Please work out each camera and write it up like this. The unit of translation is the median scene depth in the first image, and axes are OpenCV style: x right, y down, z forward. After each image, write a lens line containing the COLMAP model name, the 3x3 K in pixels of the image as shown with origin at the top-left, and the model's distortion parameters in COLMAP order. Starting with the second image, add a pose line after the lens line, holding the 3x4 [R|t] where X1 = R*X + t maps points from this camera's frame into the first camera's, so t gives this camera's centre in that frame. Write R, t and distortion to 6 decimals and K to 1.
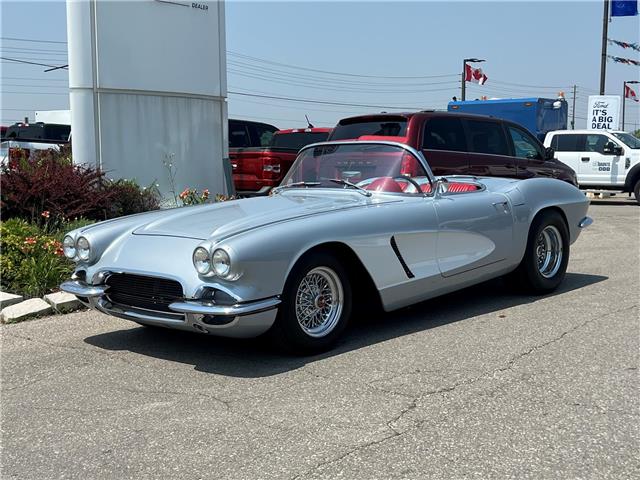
lens RADIAL K [[851.7, 0, 332.3], [0, 851.7, 238.5], [0, 0, 1]] dist [0.063776, -0.047408]
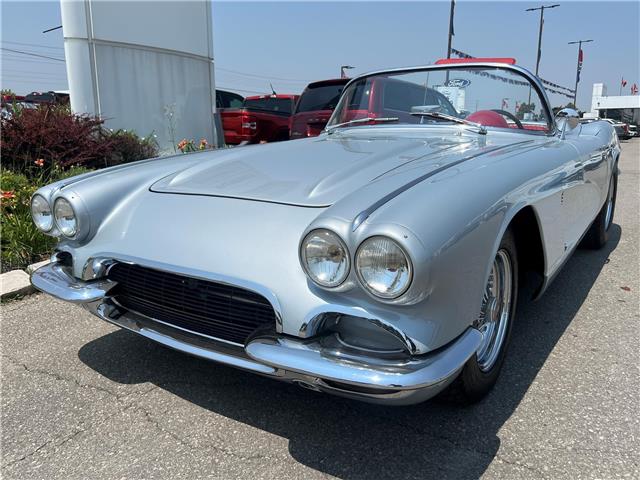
lens RADIAL K [[507.7, 0, 320.0], [0, 507.7, 240.0], [0, 0, 1]] dist [0.006553, -0.001983]
pose [[0.991524, -0.018368, 0.128619, -0.098924], [0.003160, 0.993072, 0.117464, -0.007828], [-0.129886, -0.116062, 0.984713, 0.384528]]
